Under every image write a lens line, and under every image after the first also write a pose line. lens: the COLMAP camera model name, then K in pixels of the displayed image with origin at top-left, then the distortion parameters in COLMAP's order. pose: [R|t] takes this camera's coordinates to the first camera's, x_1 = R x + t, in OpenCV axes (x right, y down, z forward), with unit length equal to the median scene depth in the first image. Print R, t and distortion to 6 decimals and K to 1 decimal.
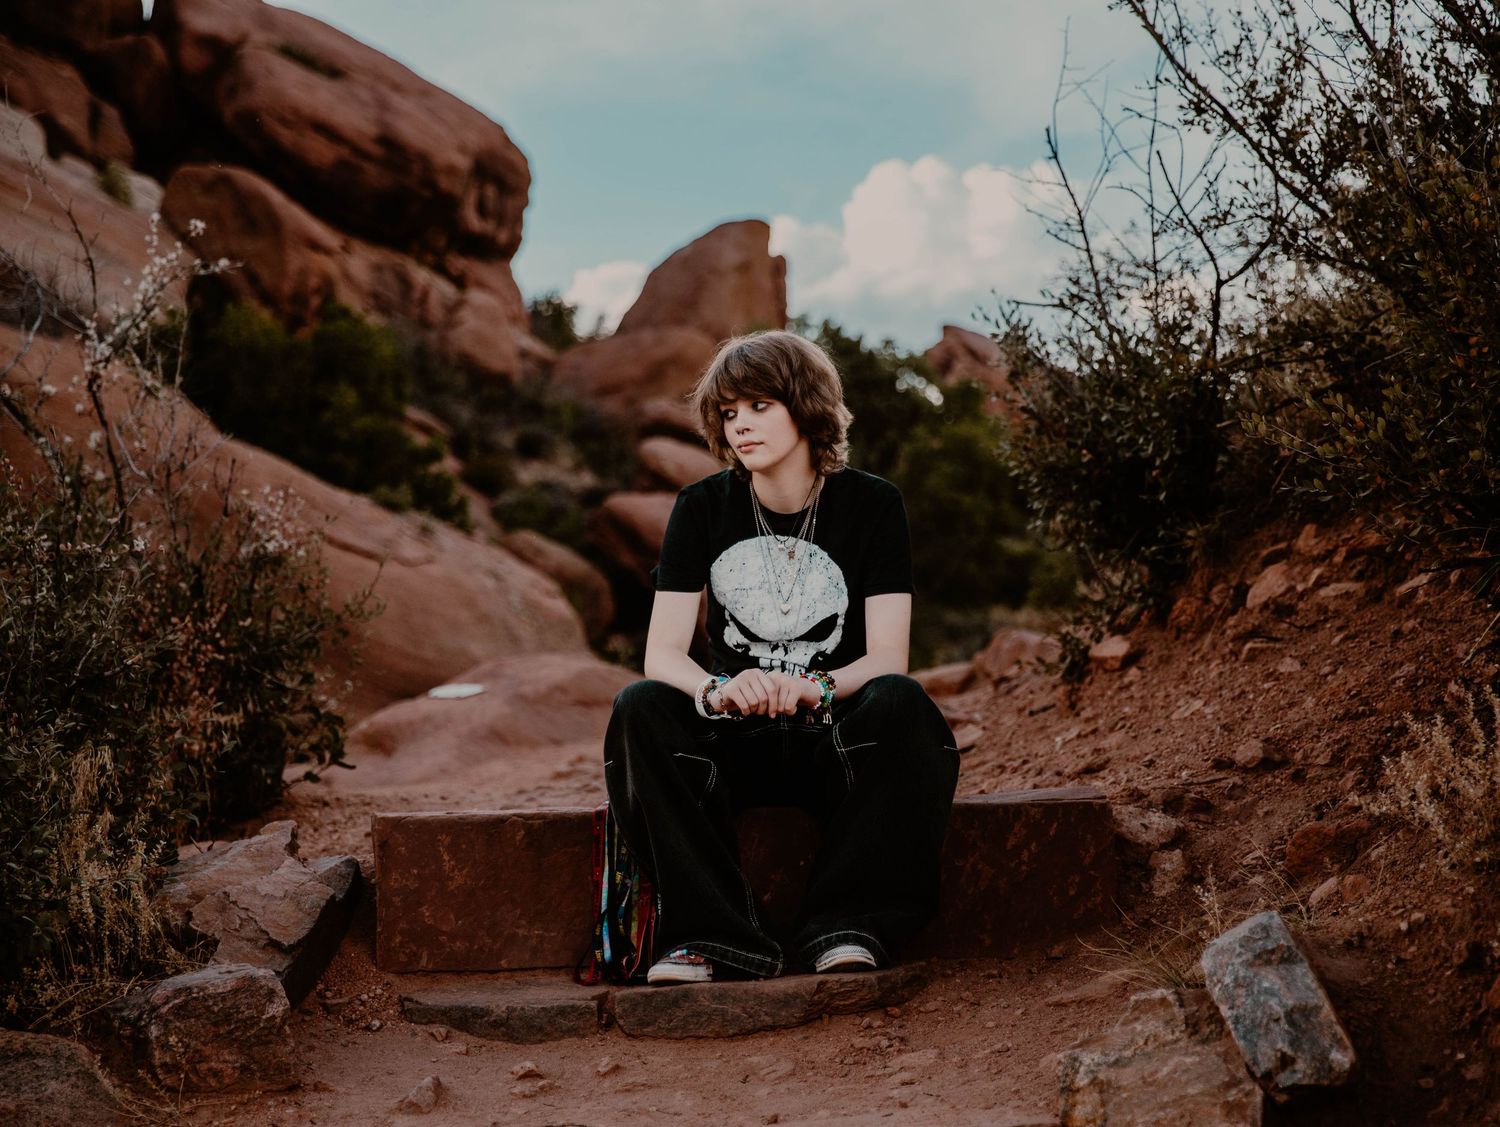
lens RADIAL K [[2929.8, 0, 750.0], [0, 2929.8, 563.5], [0, 0, 1]] dist [0.226135, -0.164028]
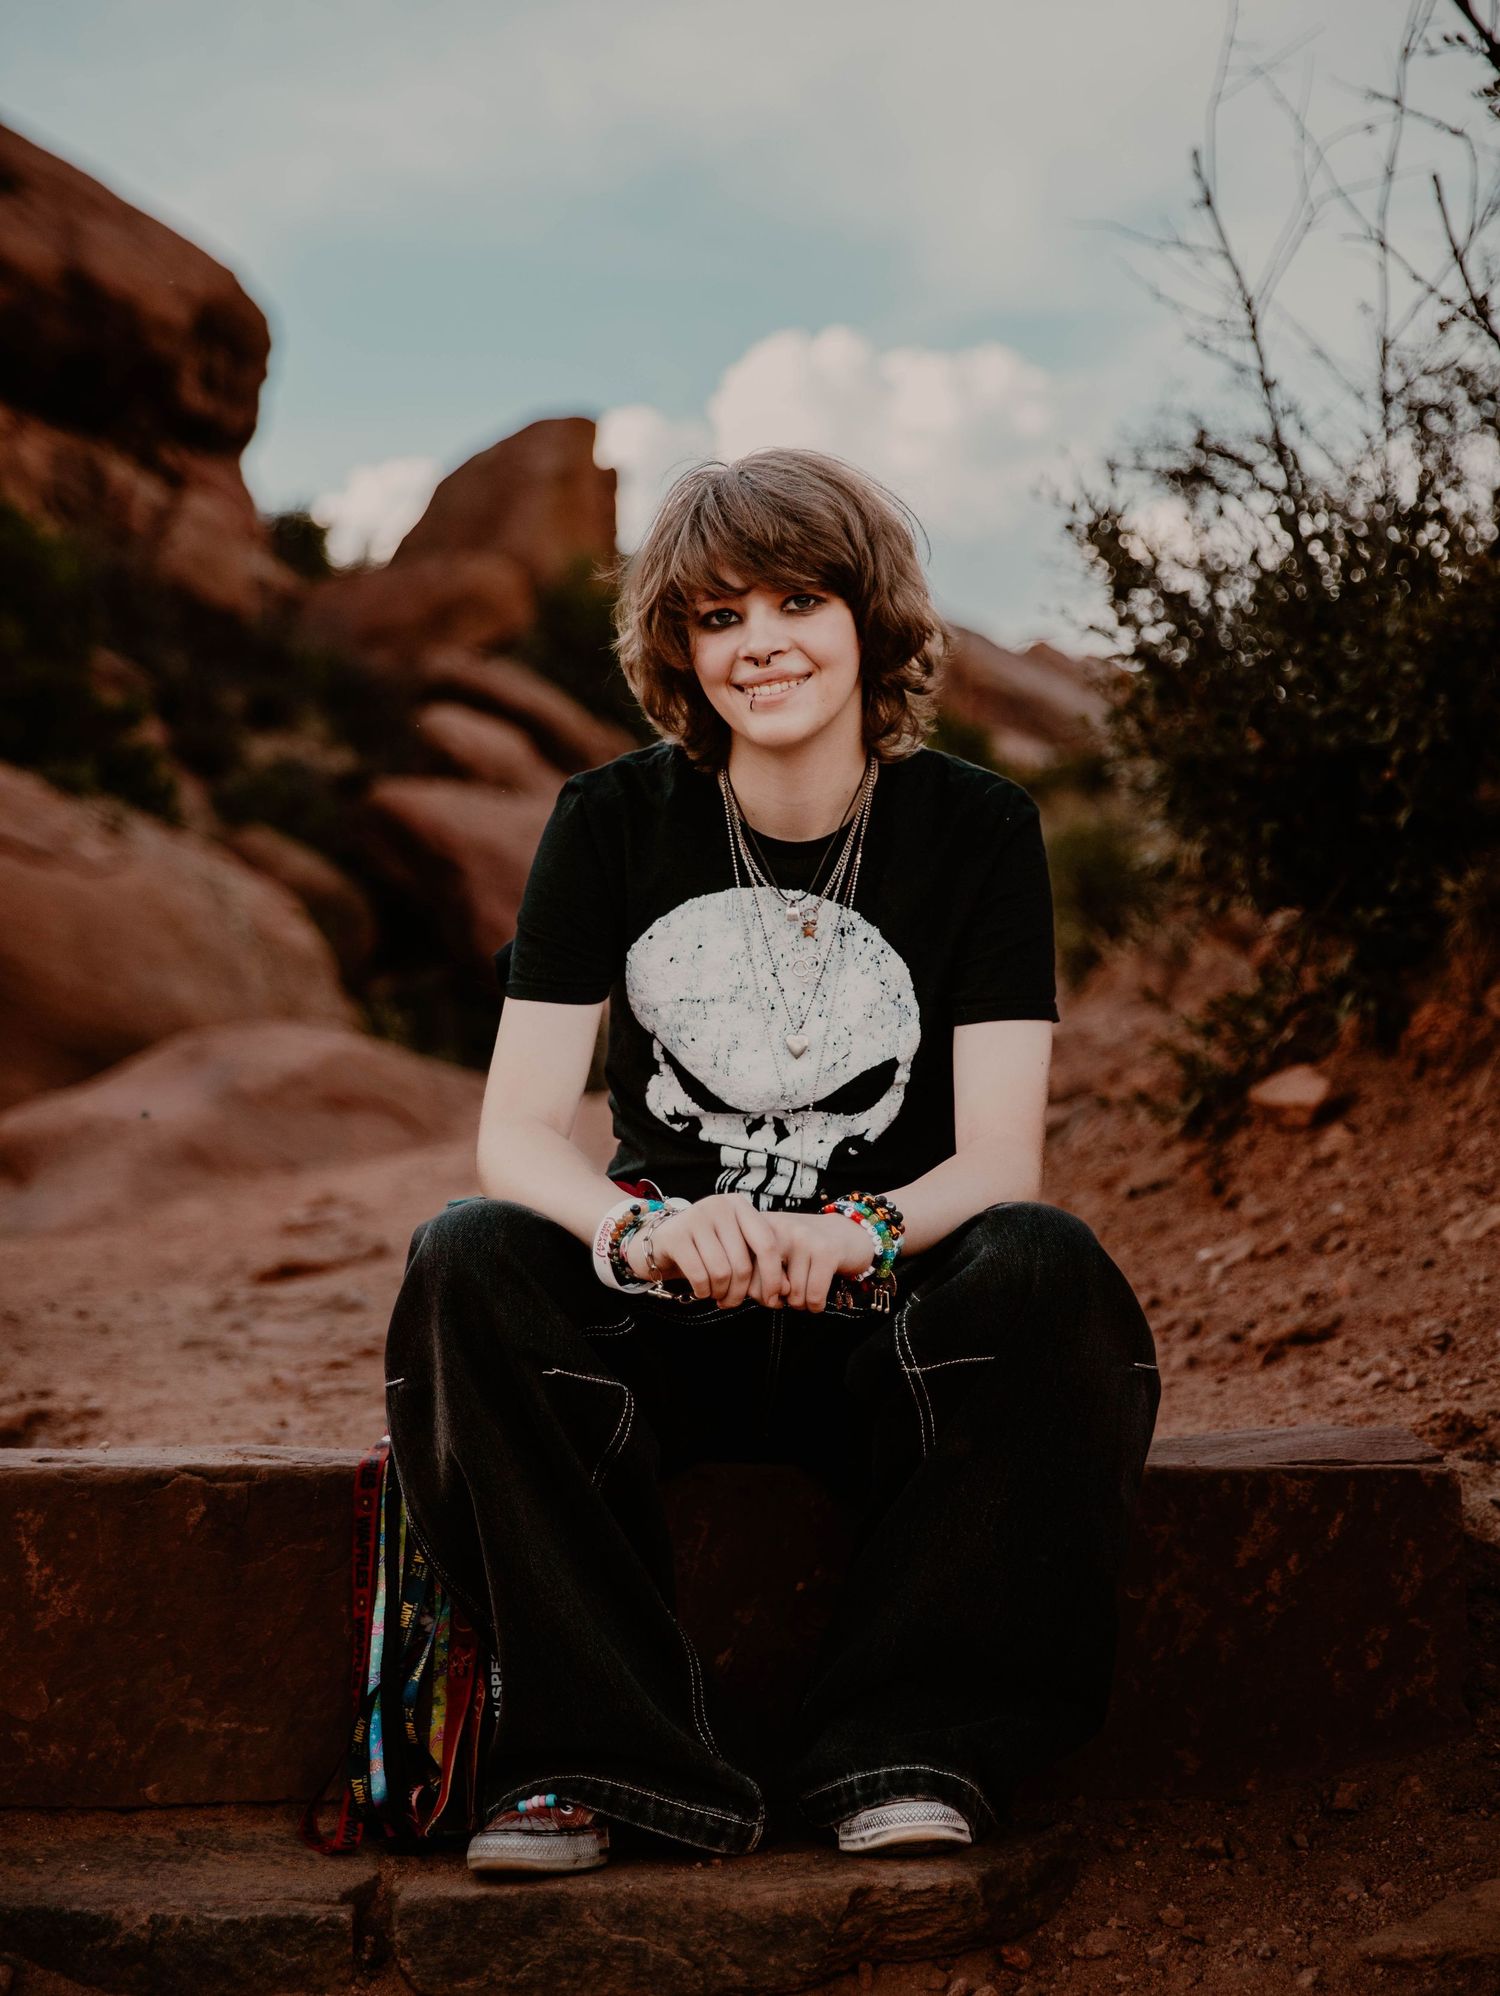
lens RADIAL K [[3898.5, 0, 750.0], [0, 3898.5, 998.0], [0, 0, 1]] dist [0.226135, -0.164028]
pose [[0.998378, 0.027678, 0.049754, -0.019349], [-0.029147, 0.999153, 0.029039, -0.007779], [-0.048908, -0.030442, 0.998339, 0.304847]]
